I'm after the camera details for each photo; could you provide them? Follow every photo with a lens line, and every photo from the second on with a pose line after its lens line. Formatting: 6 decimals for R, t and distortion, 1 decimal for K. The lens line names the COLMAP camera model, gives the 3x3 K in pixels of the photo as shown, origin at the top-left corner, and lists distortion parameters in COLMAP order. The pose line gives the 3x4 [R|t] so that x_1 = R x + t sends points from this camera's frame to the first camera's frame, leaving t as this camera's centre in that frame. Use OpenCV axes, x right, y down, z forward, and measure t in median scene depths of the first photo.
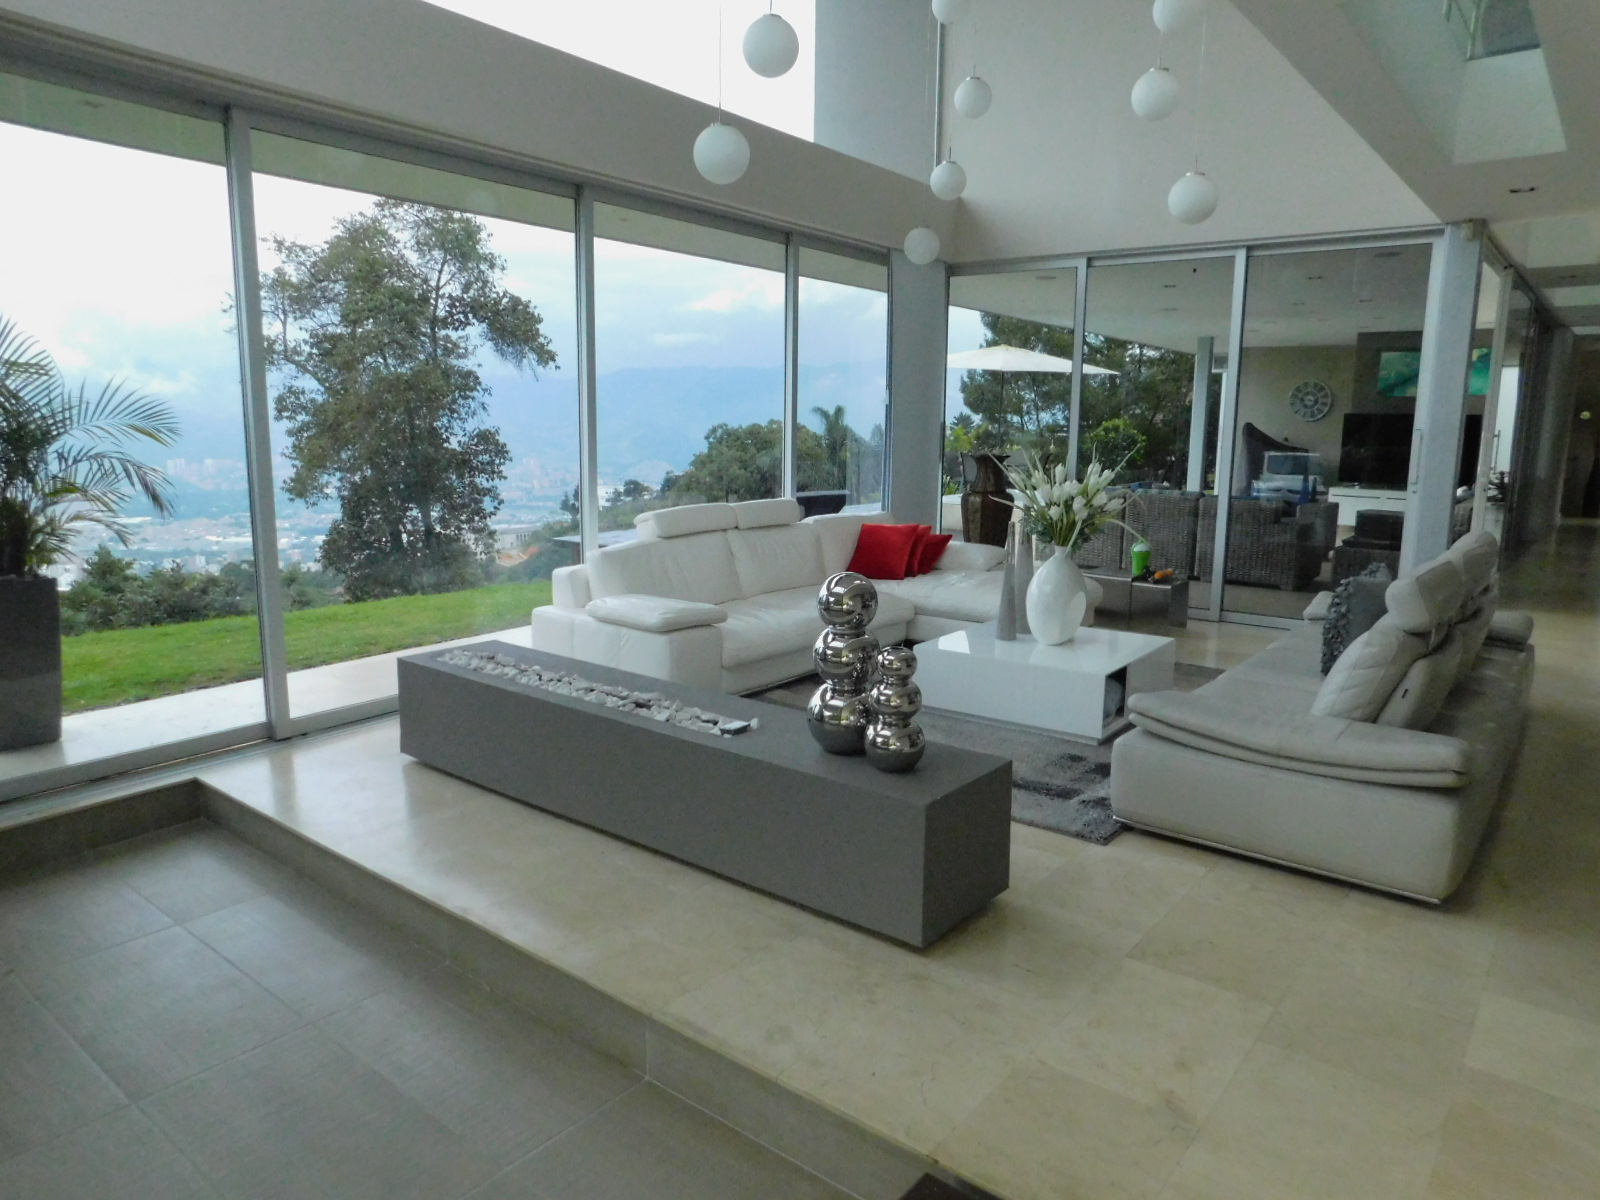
lens RADIAL K [[1060.2, 0, 801.7], [0, 1060.2, 594.8], [0, 0, 1]] dist [-0.070065, 0.058212]
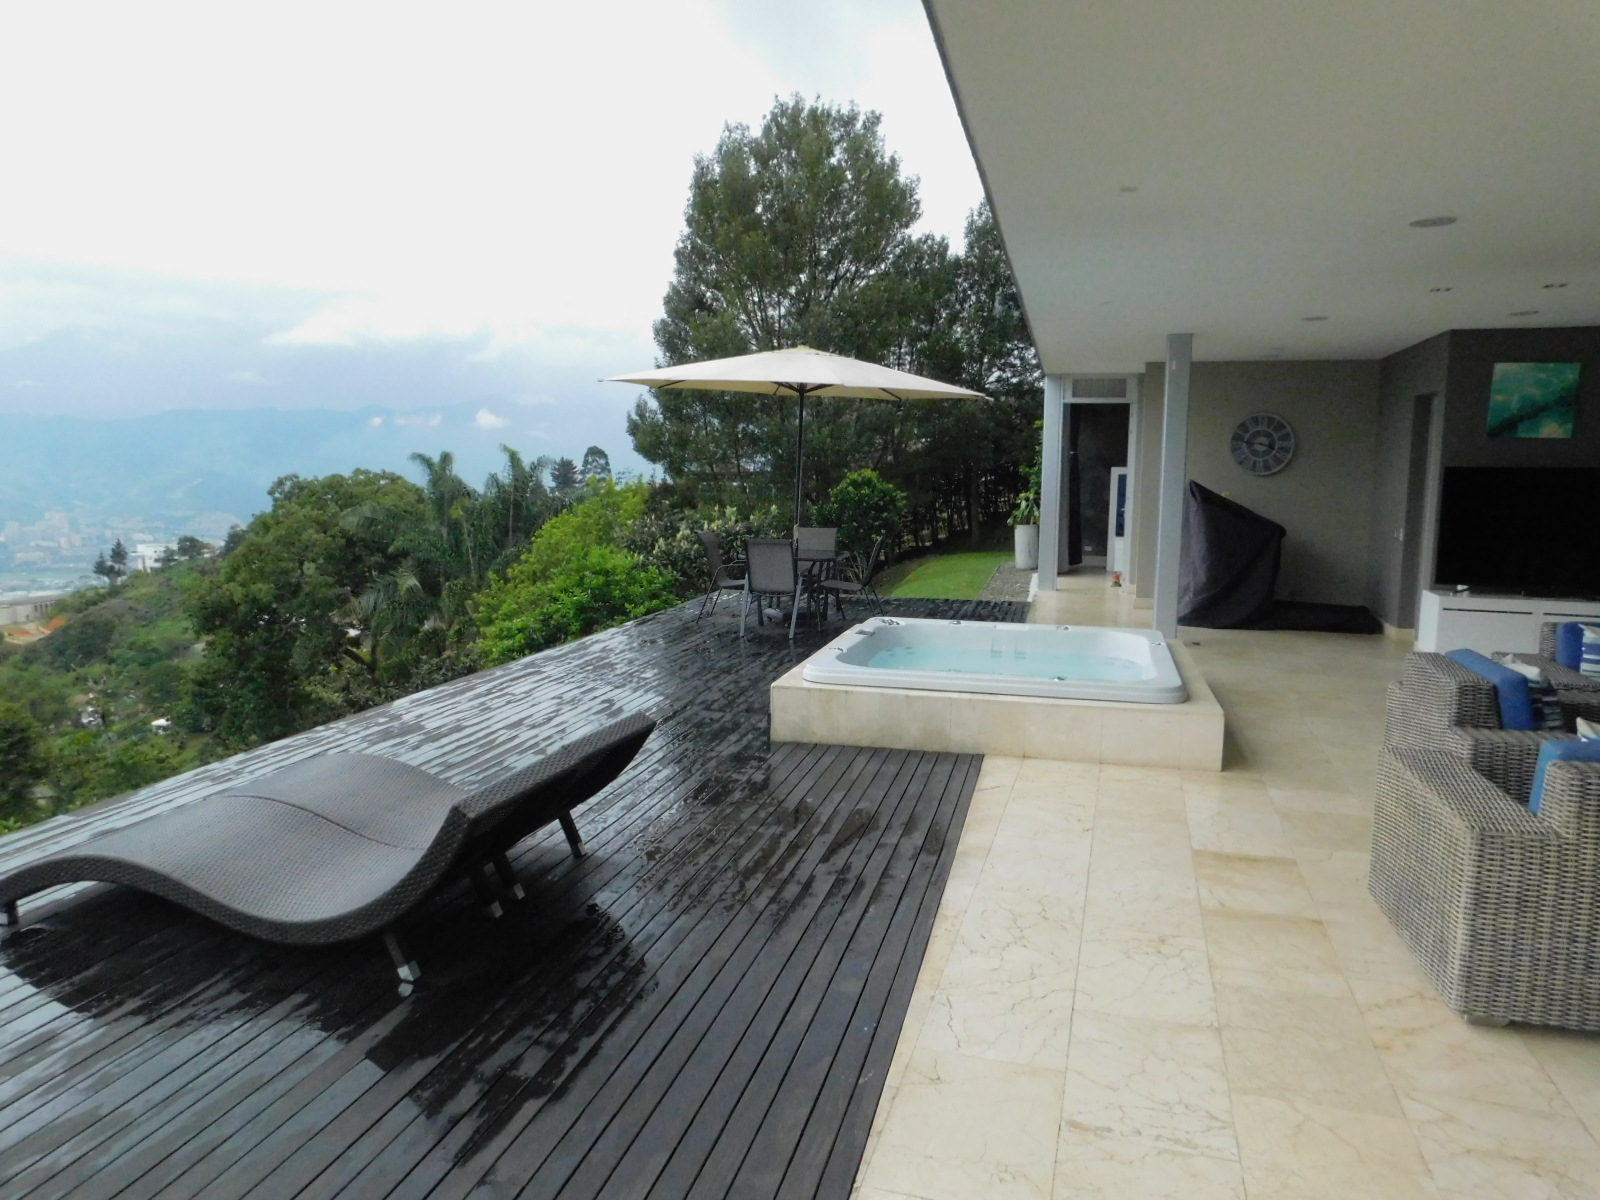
lens RADIAL K [[1060.2, 0, 801.7], [0, 1060.2, 594.8], [0, 0, 1]] dist [-0.070065, 0.058212]
pose [[0.931422, -0.047068, 0.360883, -0.006321], [0.061970, 0.997632, -0.029826, -0.027695], [-0.358625, 0.050144, 0.932134, 0.152448]]
